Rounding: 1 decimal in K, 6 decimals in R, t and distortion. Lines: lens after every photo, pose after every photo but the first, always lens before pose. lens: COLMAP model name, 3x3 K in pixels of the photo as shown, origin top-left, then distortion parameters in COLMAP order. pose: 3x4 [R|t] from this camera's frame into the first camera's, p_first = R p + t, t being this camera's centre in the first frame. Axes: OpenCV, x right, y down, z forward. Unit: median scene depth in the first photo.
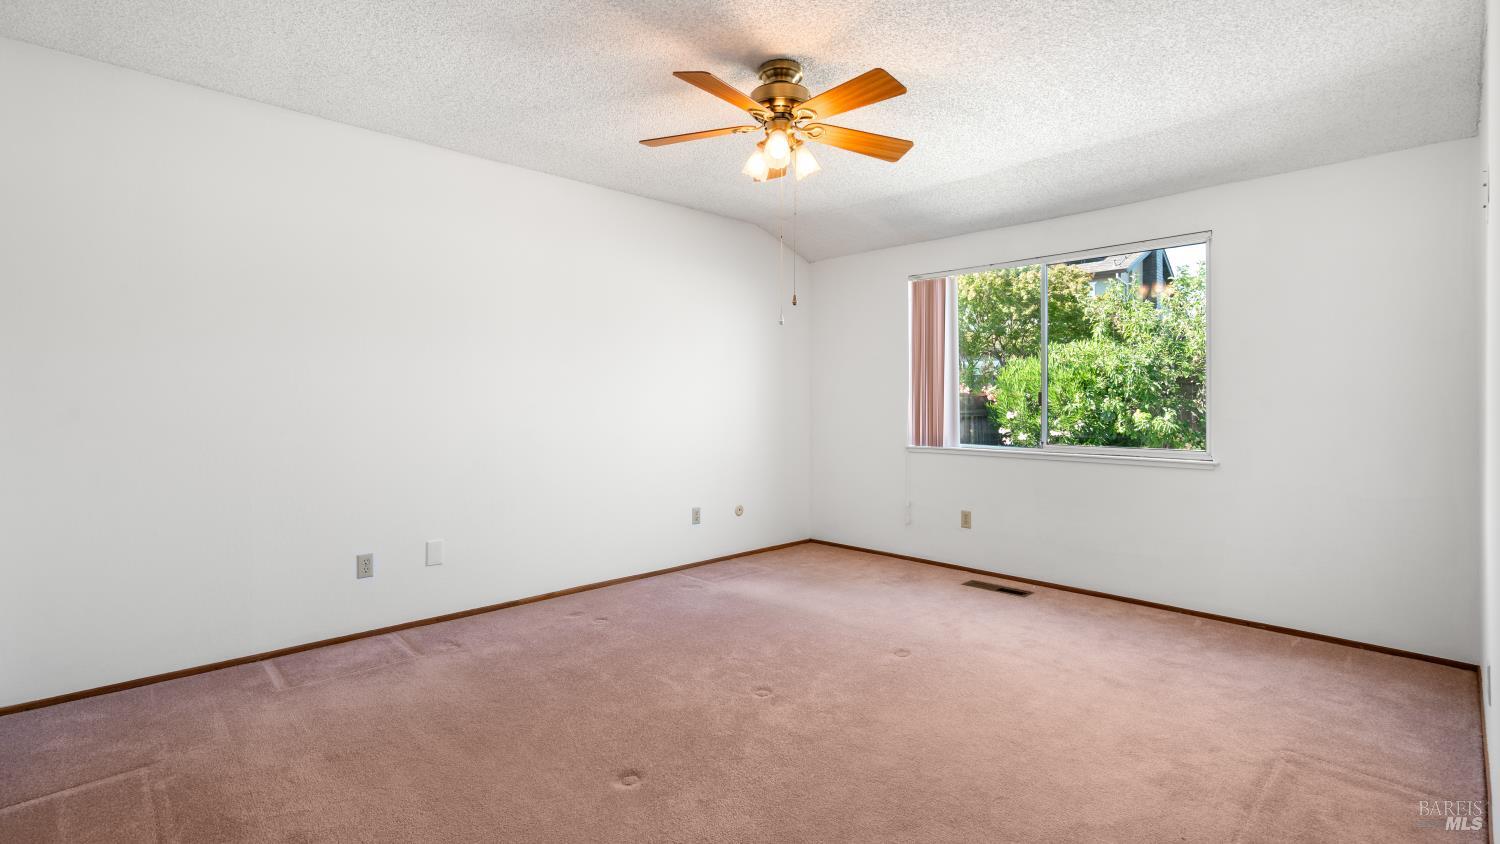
lens RADIAL K [[684.8, 0, 750.7], [0, 684.8, 413.8], [0, 0, 1]] dist [0.001081, -0.000527]
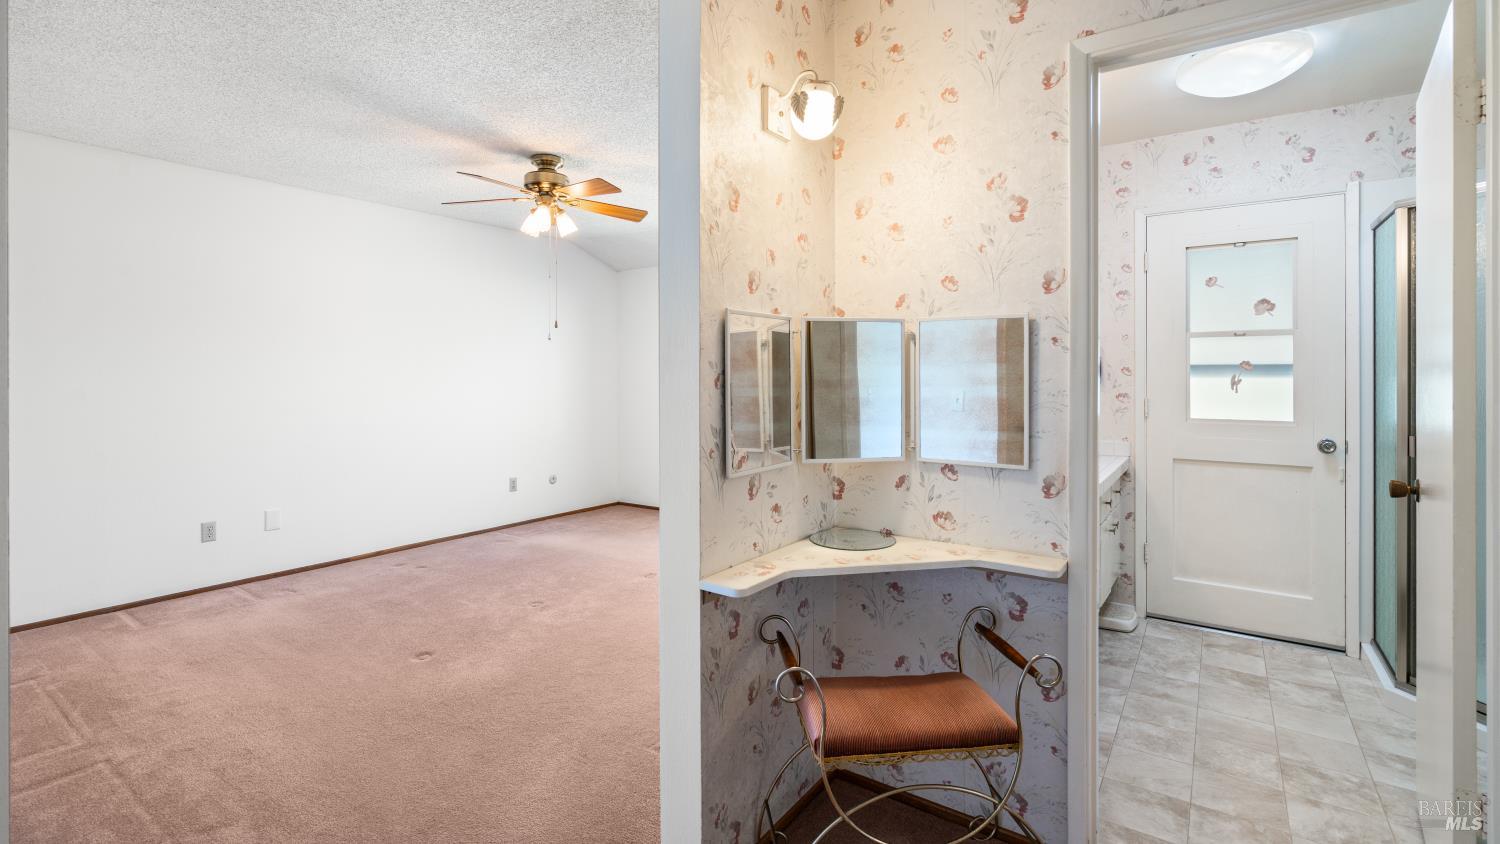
lens RADIAL K [[684.8, 0, 743.9], [0, 684.8, 377.4], [0, 0, 1]] dist [0.001081, -0.000527]
pose [[0.984376, -0.003552, 0.176046, 0.174669], [0.006639, 0.999834, -0.016948, -0.024618], [-0.175956, 0.017852, 0.984236, -0.413136]]
